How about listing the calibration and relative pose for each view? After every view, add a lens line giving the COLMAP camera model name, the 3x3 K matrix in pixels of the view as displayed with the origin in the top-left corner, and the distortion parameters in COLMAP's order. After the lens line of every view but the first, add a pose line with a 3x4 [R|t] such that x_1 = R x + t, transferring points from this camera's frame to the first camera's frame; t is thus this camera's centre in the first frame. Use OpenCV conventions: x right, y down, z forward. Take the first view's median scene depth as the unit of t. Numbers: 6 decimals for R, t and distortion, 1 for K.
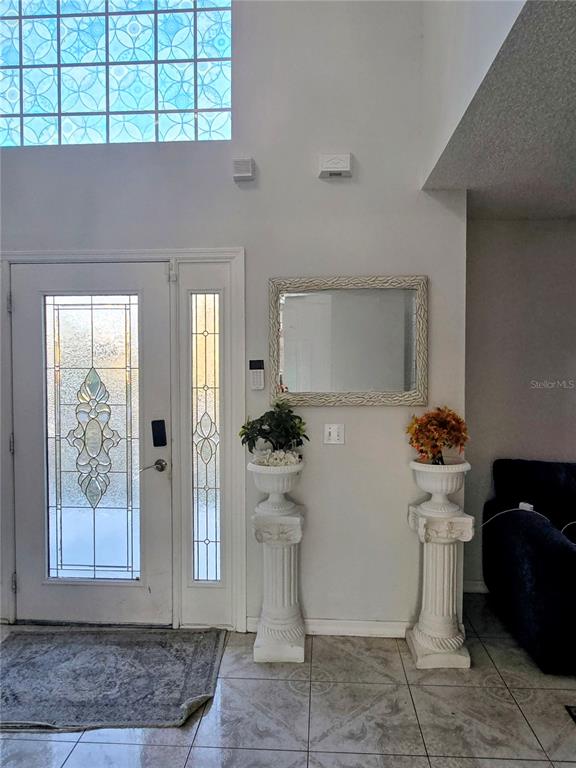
lens RADIAL K [[520.1, 0, 285.4], [0, 520.1, 371.1], [0, 0, 1]] dist [-0.000816, 0.002341]
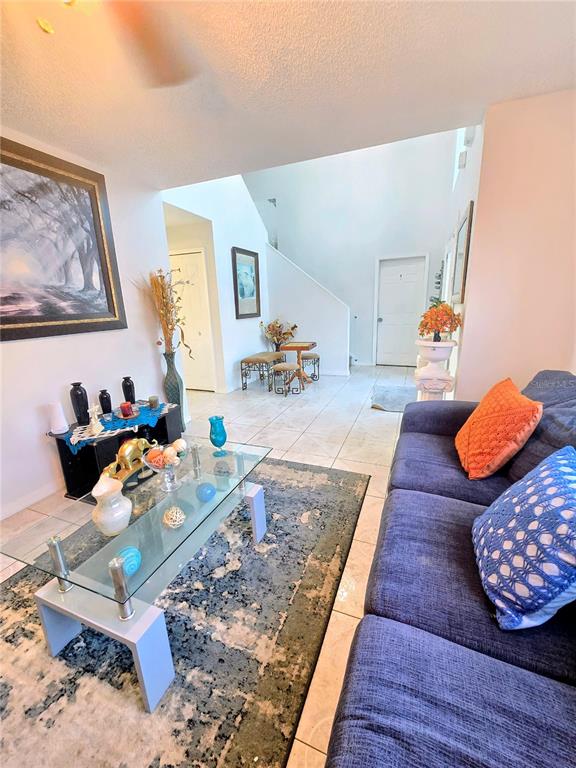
lens RADIAL K [[316.1, 0, 292.4], [0, 316.1, 385.2], [0, 0, 1]] dist [0.000352, 0.000877]
pose [[-0.300792, 0.252958, -0.919531, 1.372445], [0.029039, 0.966164, 0.256287, 0.056728], [0.953248, 0.050386, -0.297960, 0.940516]]
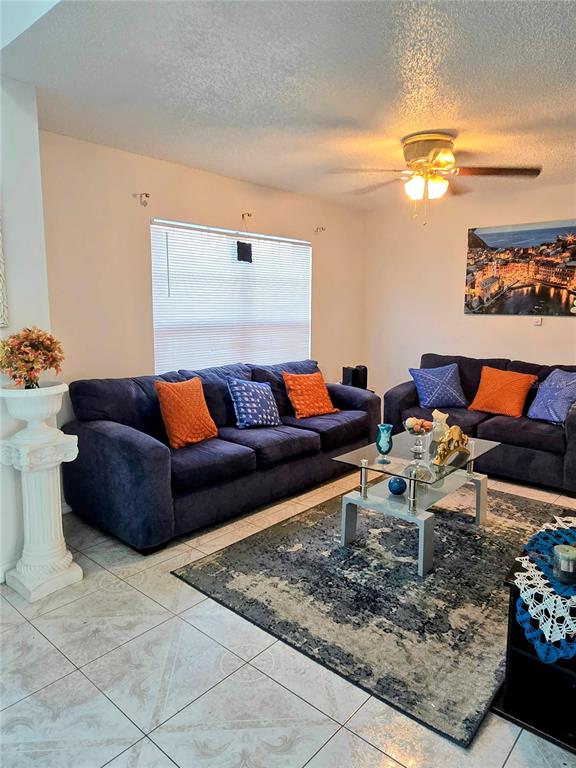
lens RADIAL K [[520.1, 0, 285.4], [0, 520.1, 371.1], [0, 0, 1]] dist [-0.000816, 0.002341]
pose [[0.612201, -0.094921, 0.784984, -0.169721], [-0.007040, 0.992075, 0.125453, 0.031762], [-0.790671, -0.082328, 0.606681, 0.095500]]
